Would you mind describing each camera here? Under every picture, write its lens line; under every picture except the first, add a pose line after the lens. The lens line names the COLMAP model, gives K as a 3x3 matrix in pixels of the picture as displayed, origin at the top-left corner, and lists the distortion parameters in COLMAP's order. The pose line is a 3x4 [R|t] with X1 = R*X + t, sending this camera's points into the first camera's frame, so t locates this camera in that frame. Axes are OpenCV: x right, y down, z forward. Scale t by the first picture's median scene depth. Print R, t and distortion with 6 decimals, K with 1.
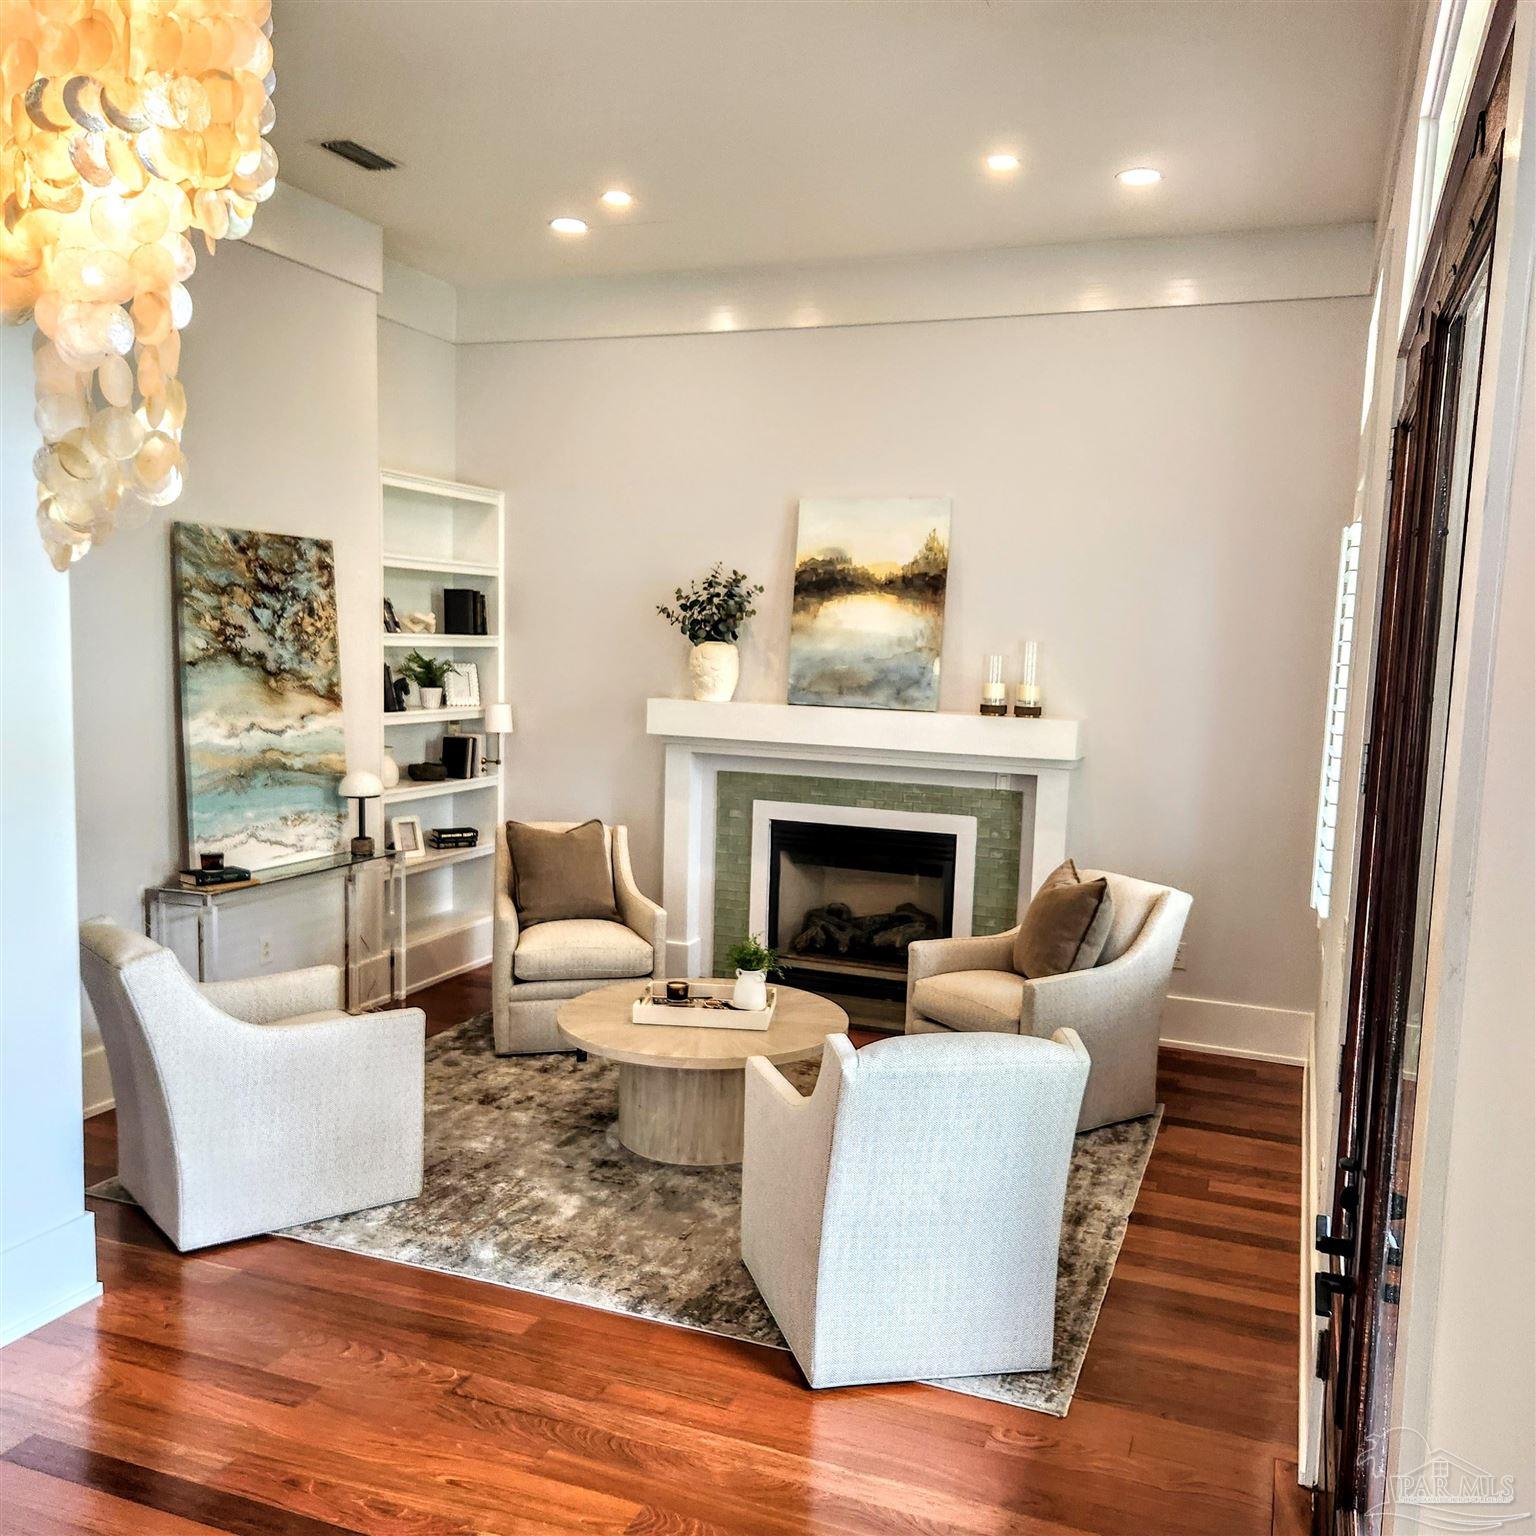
lens RADIAL K [[1376.4, 0, 768.7], [0, 1376.4, 770.1], [0, 0, 1]] dist [0.077728, -0.050963]
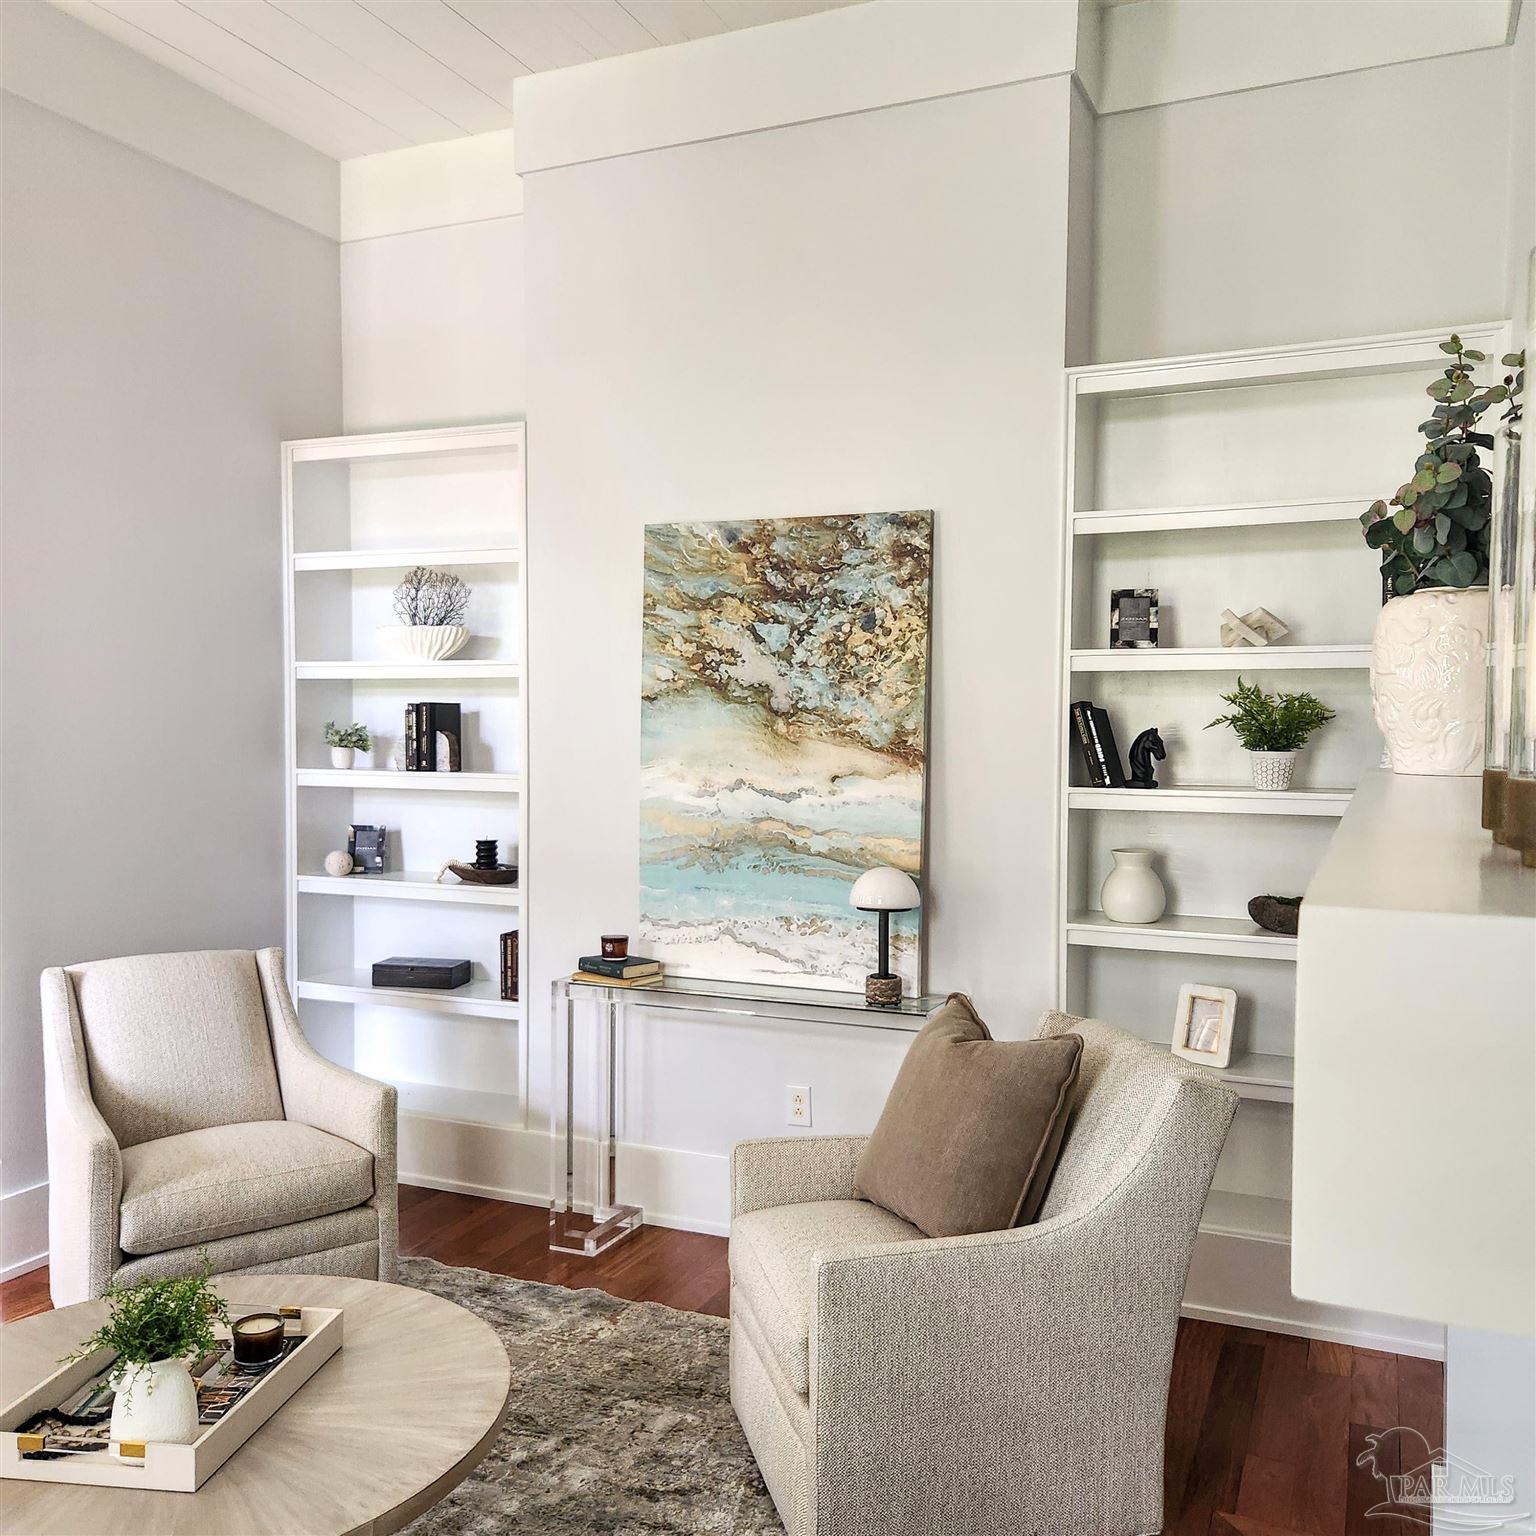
lens RADIAL K [[1376.4, 0, 766.9], [0, 1376.4, 775.2], [0, 0, 1]] dist [0.077728, -0.050963]
pose [[-0.038988, 0.015330, -0.999122, 0.350129], [-0.101143, 0.994686, 0.019209, -0.050747], [0.994108, 0.101803, -0.037230, 1.021093]]
